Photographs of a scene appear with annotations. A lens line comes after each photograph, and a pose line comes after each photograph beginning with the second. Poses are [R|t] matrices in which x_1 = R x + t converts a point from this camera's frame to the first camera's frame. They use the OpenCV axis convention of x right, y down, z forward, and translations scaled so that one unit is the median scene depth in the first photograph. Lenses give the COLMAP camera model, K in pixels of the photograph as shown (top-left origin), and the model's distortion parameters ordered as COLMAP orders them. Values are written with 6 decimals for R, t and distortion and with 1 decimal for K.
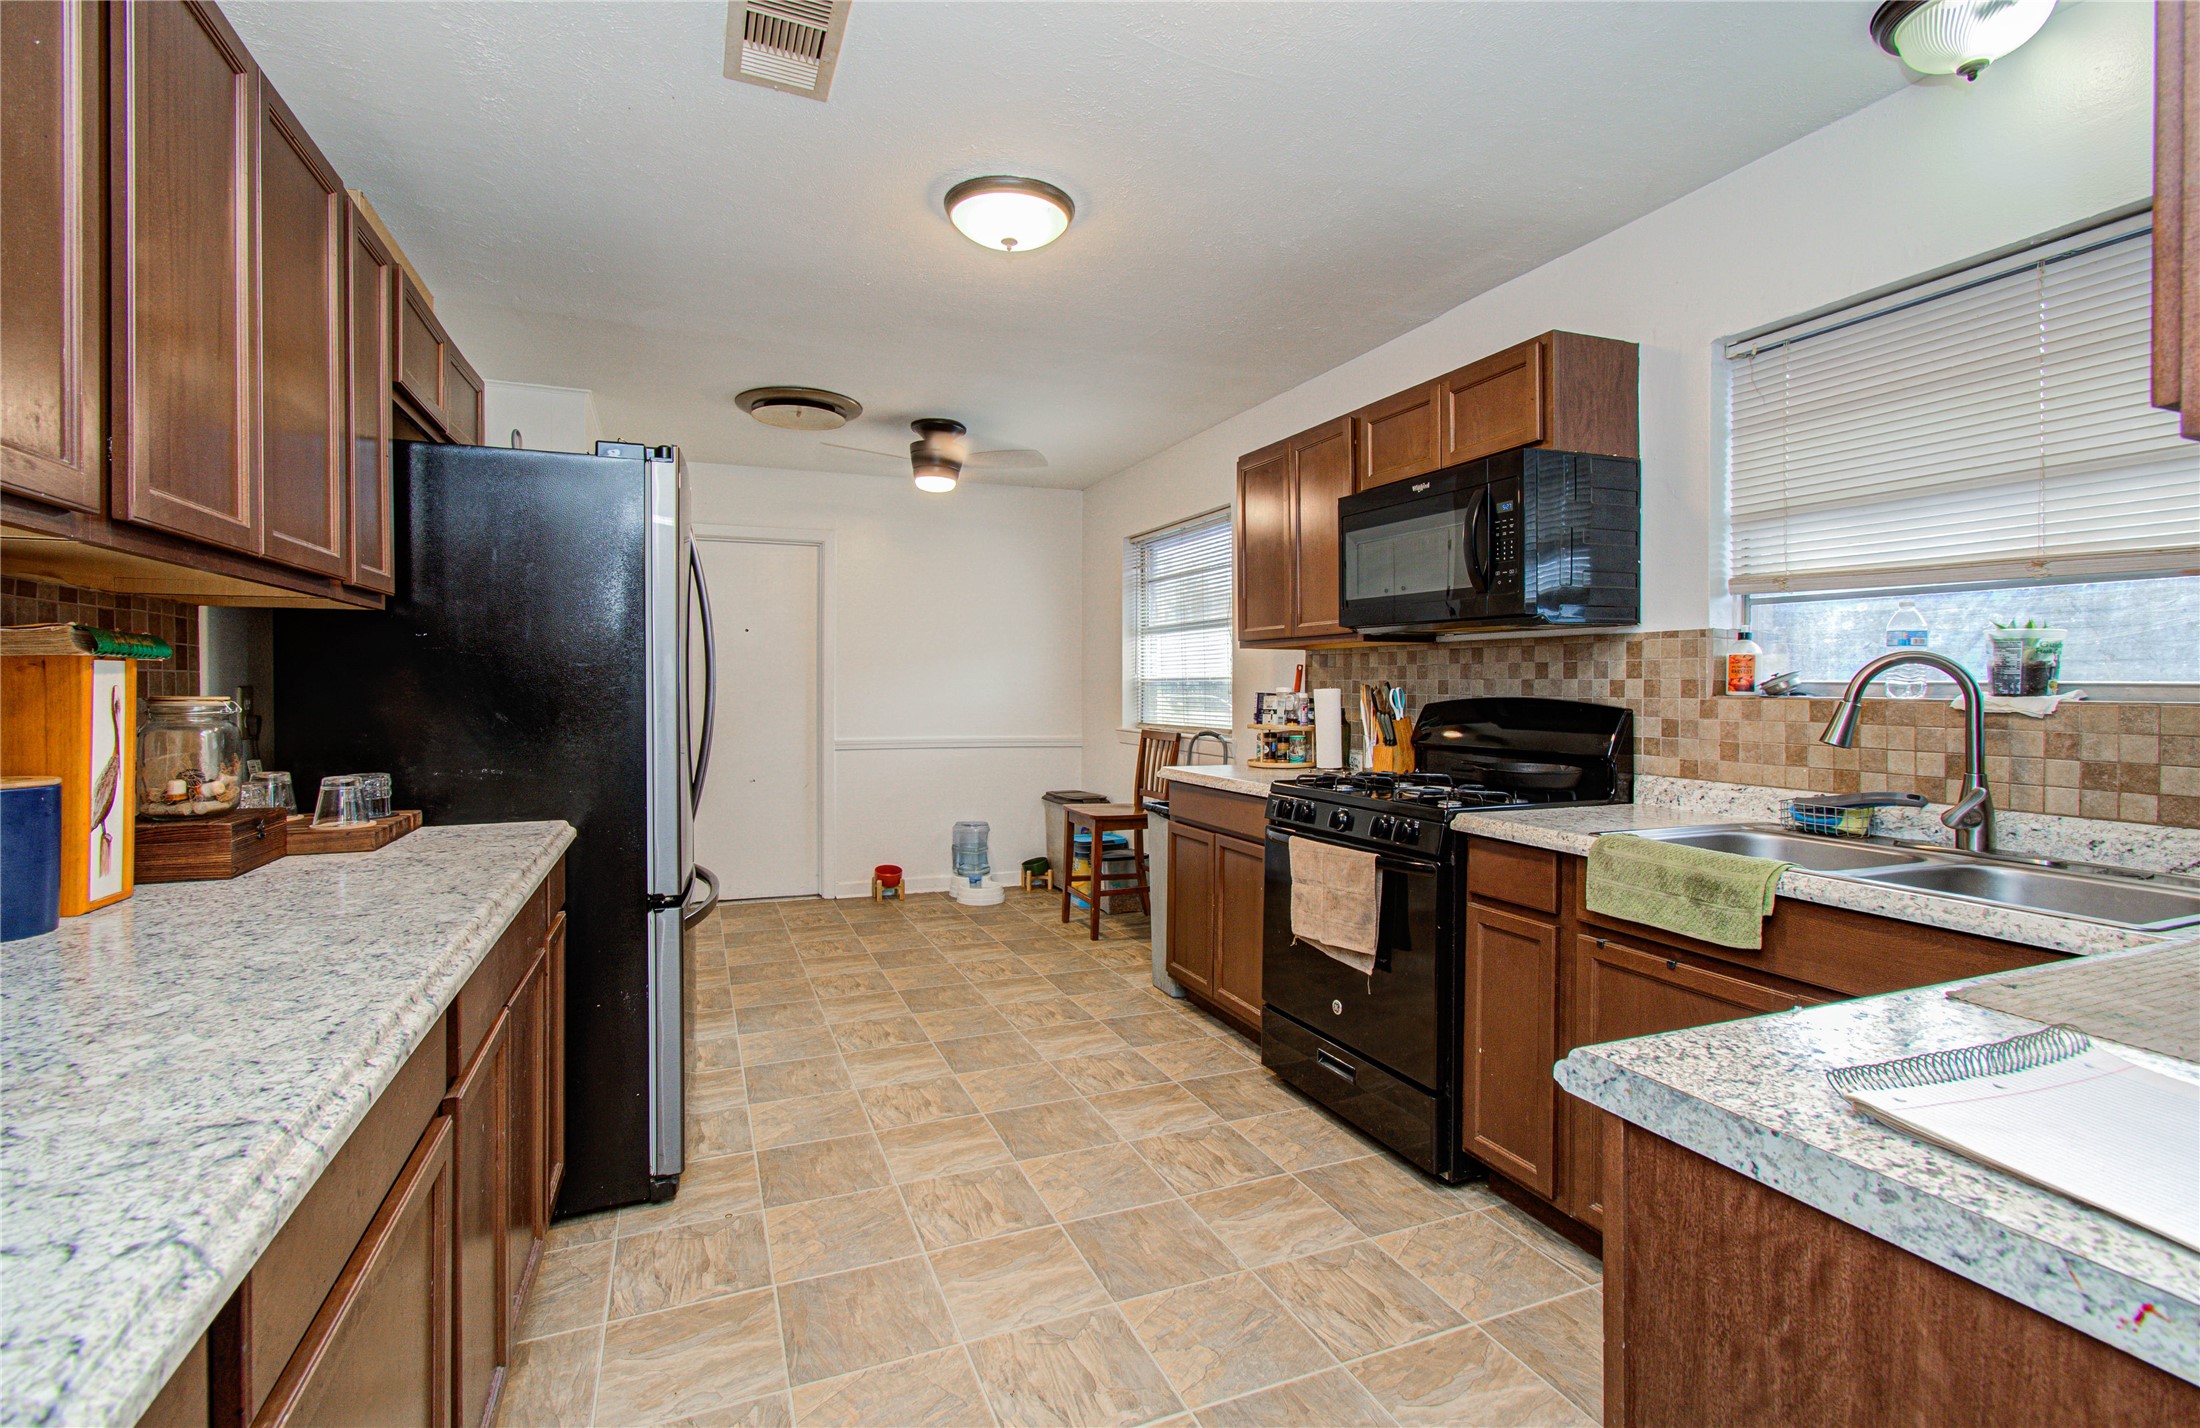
lens RADIAL K [[972.5, 0, 1105.6], [0, 972.5, 721.9], [0, 0, 1]] dist [-0.000559, 0.000058]
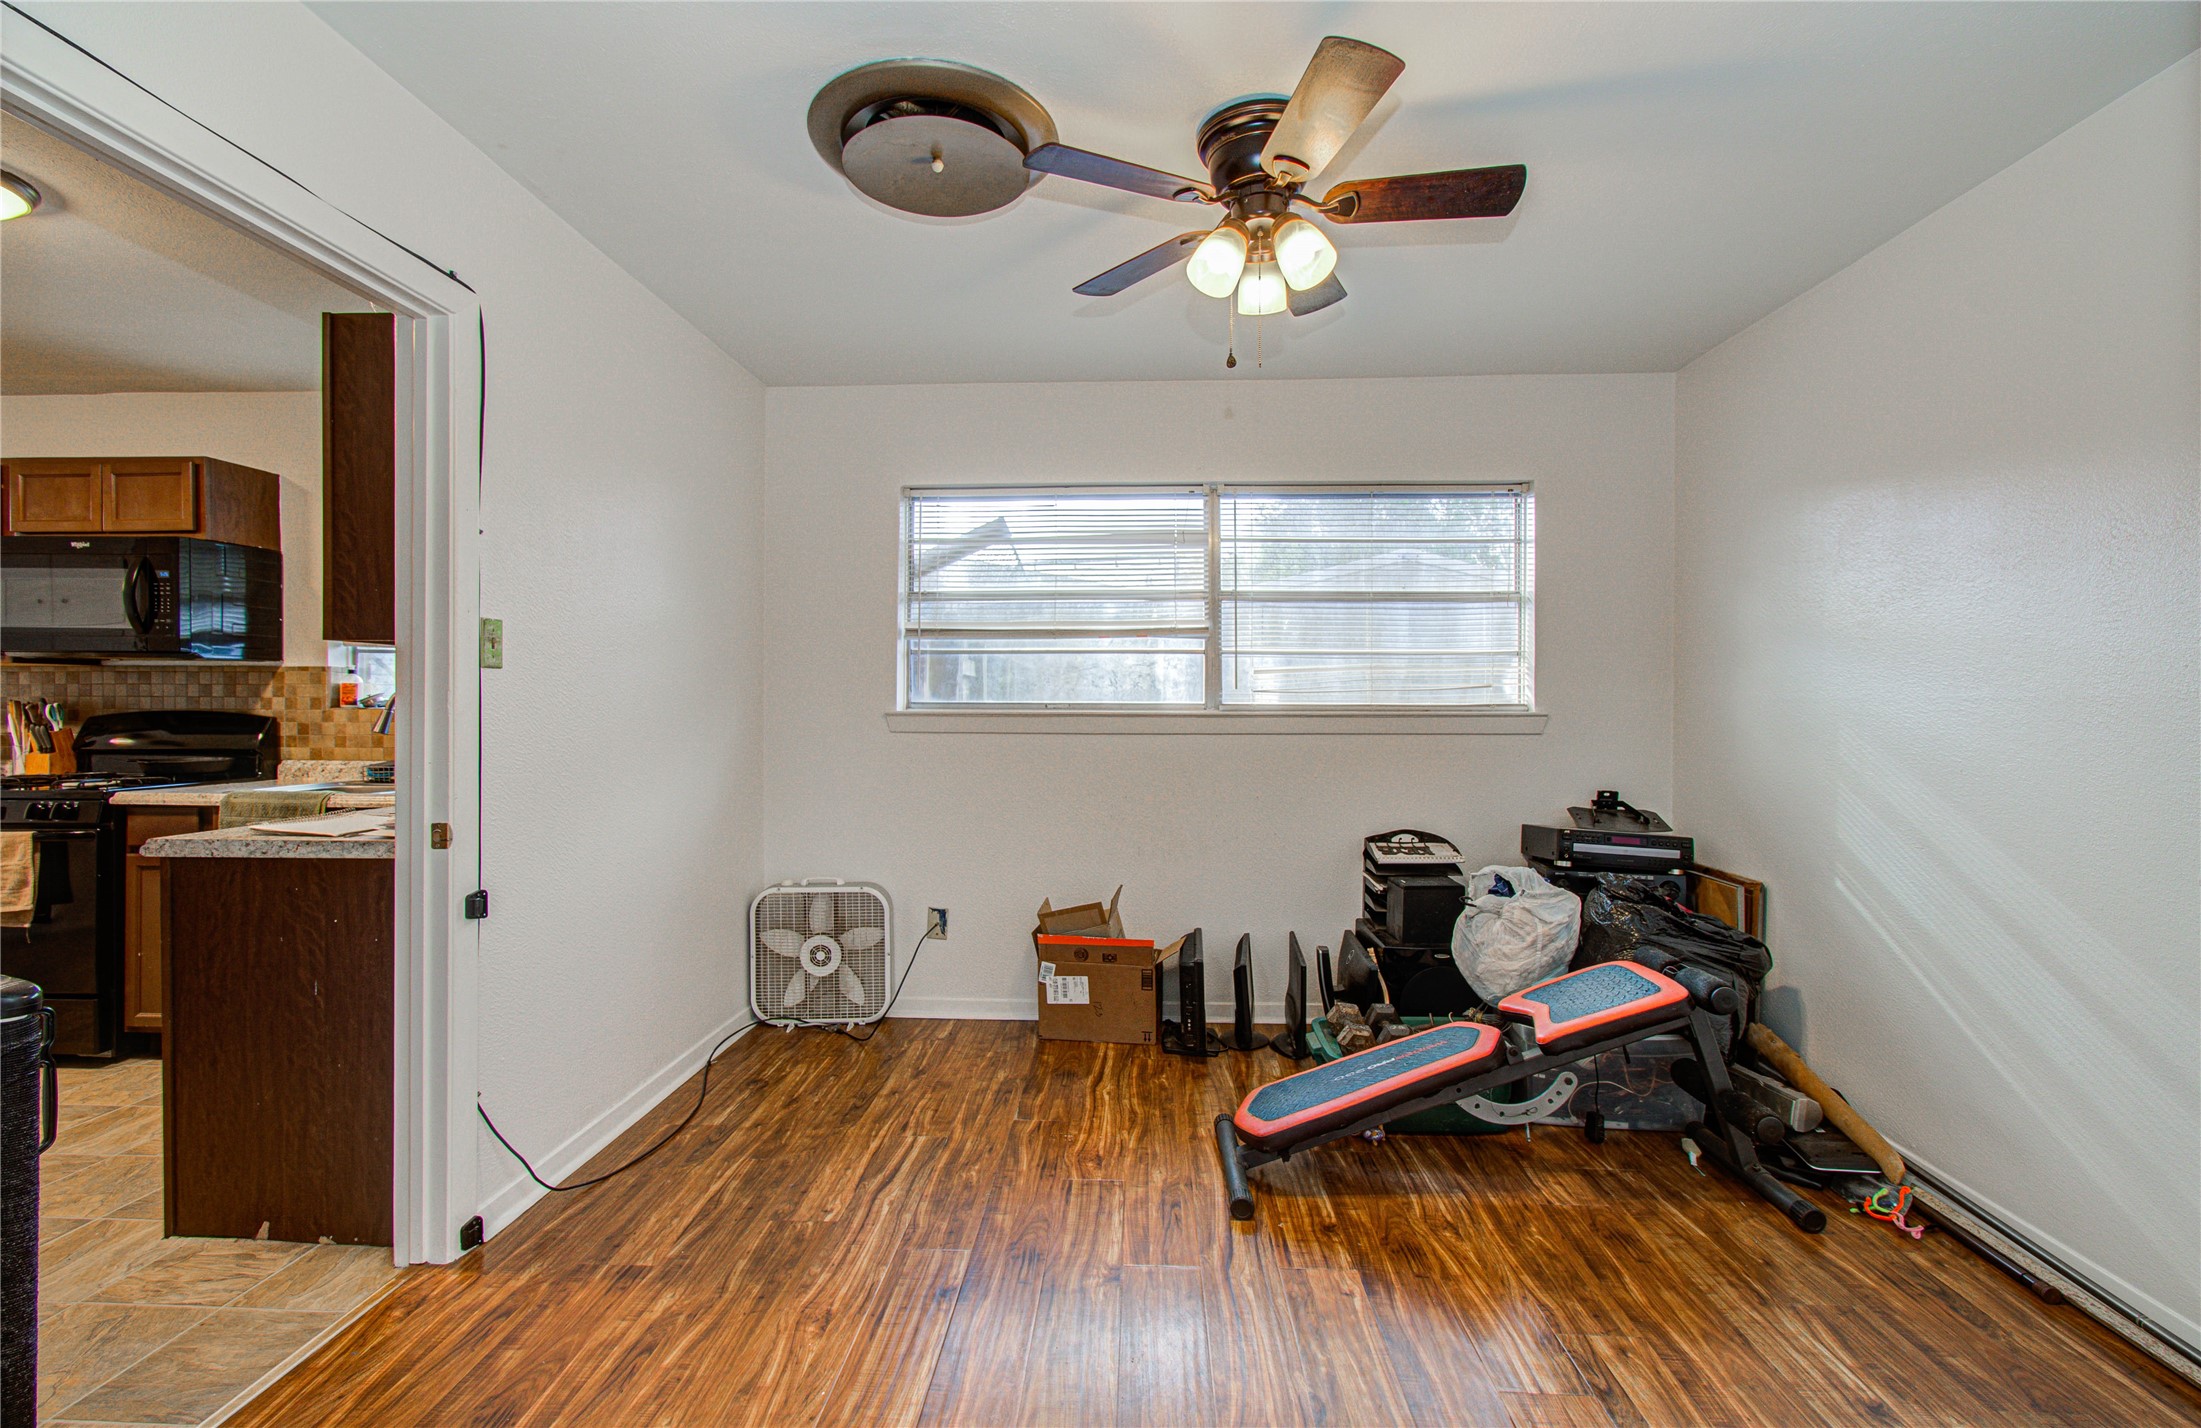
lens RADIAL K [[967.2, 0, 1105.0], [0, 967.2, 700.5], [0, 0, 1]] dist [0.002432, 0.000807]
pose [[0.441642, 0.001773, 0.897190, -0.215444], [0.031011, 0.999370, -0.017240, 0.024193], [-0.896655, 0.035436, 0.441309, -0.733253]]
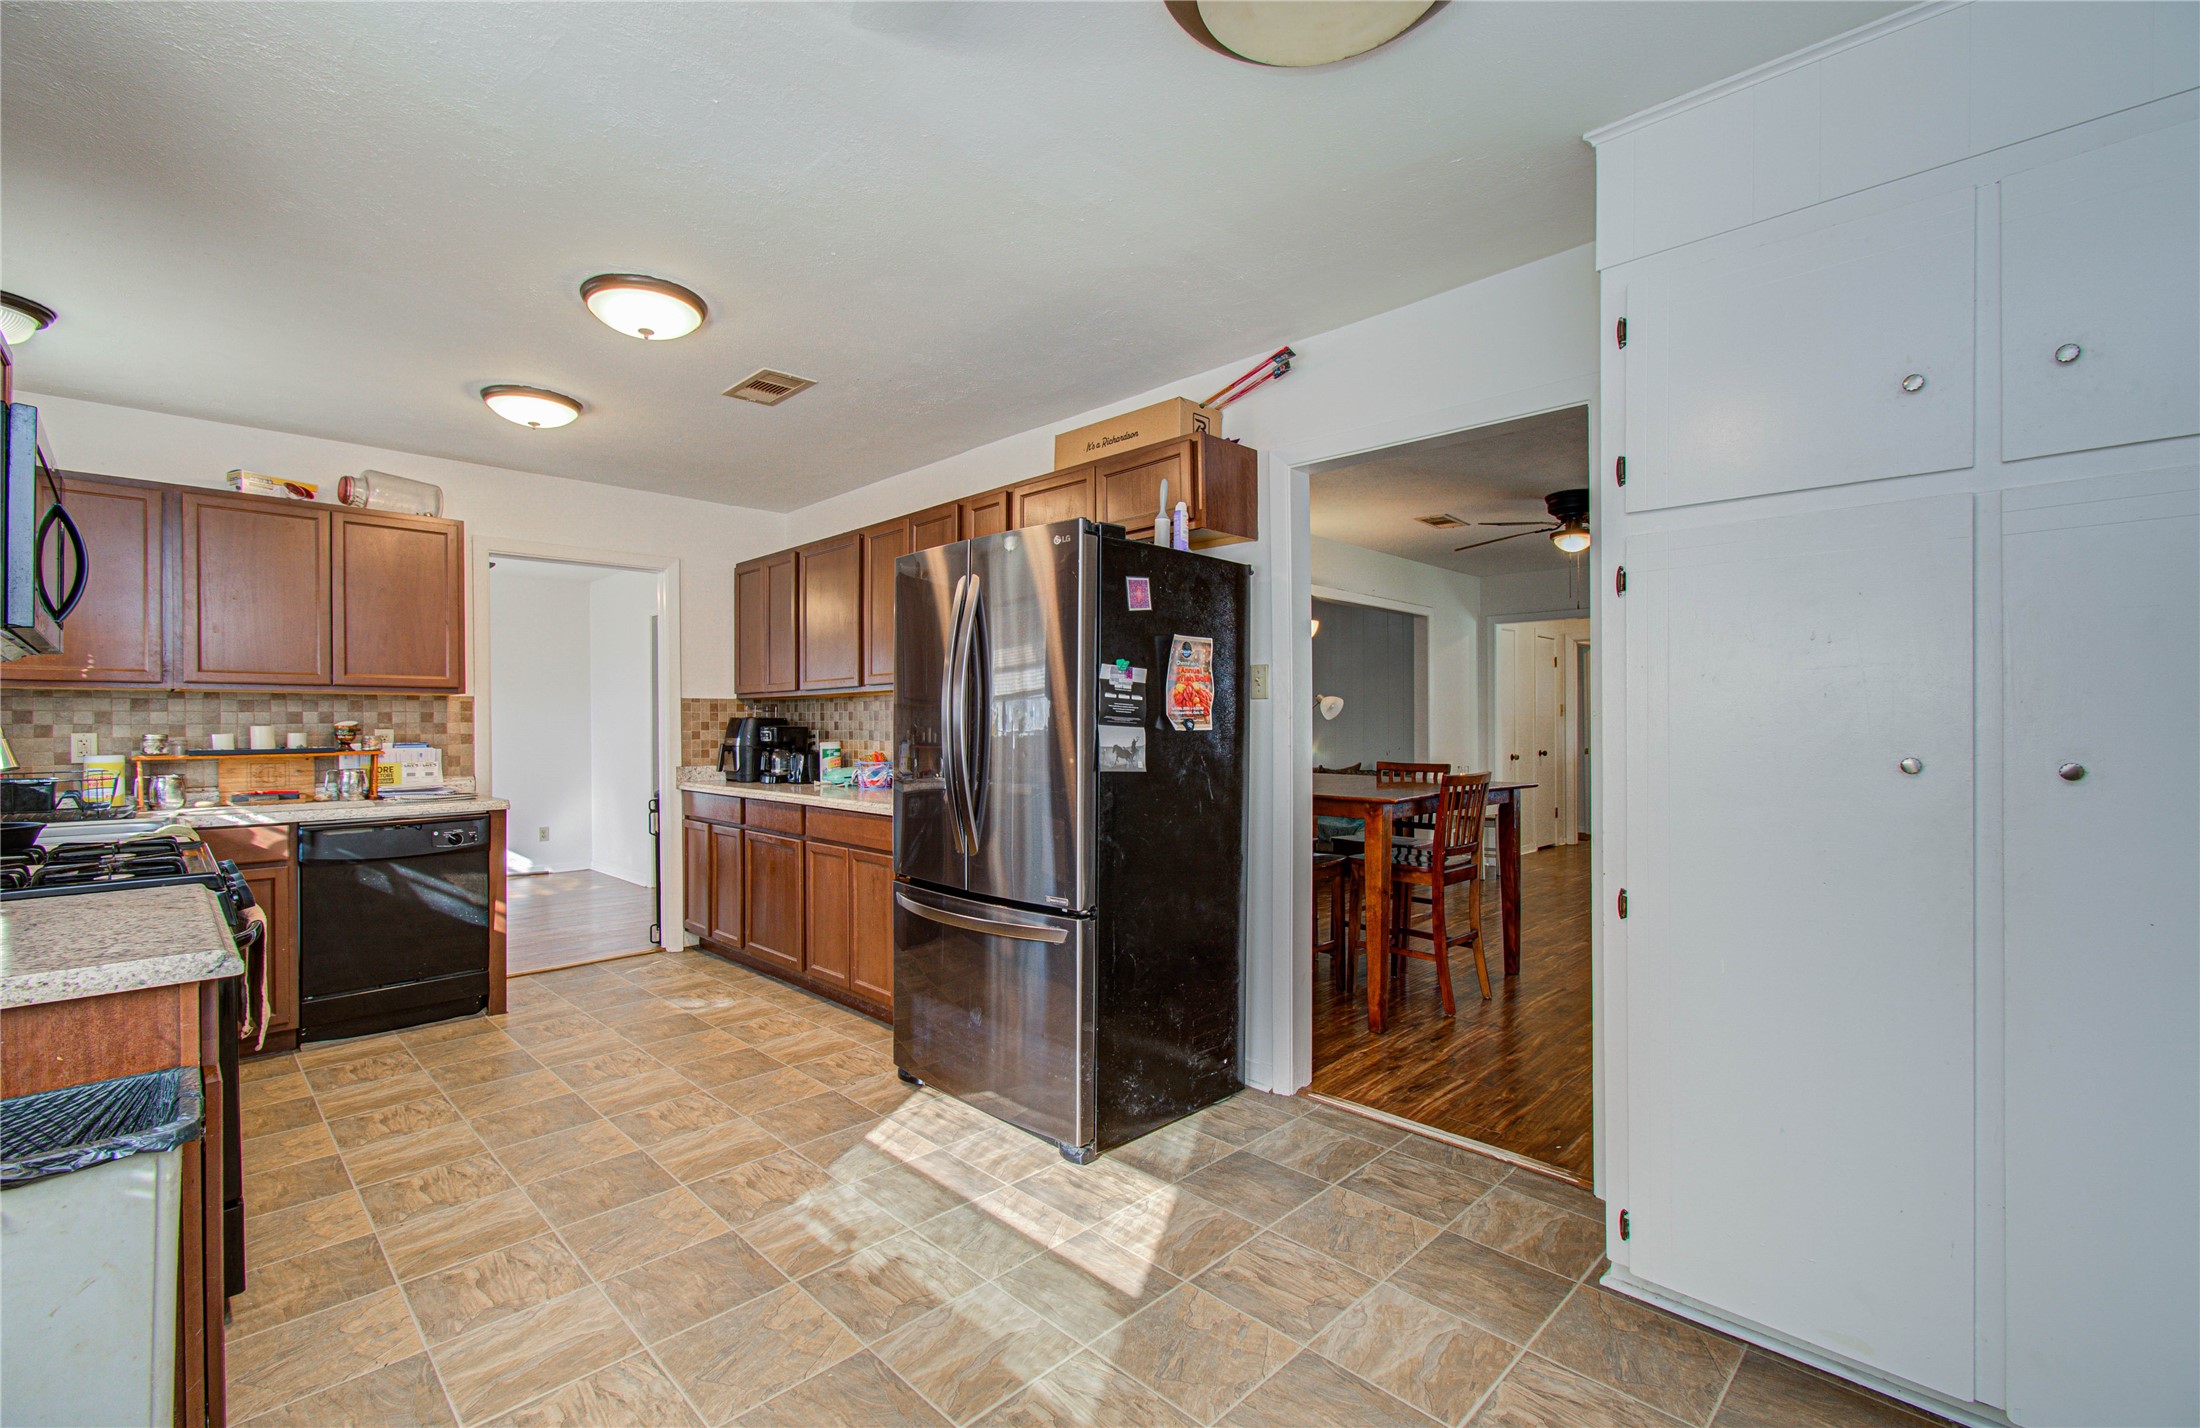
lens RADIAL K [[972.5, 0, 1105.6], [0, 972.5, 721.9], [0, 0, 1]] dist [-0.000559, 0.000058]
pose [[-0.931814, -0.000616, -0.362937, -0.159654], [-0.011637, 0.999535, 0.028180, -0.070399], [0.362750, 0.030482, -0.931388, 1.933094]]
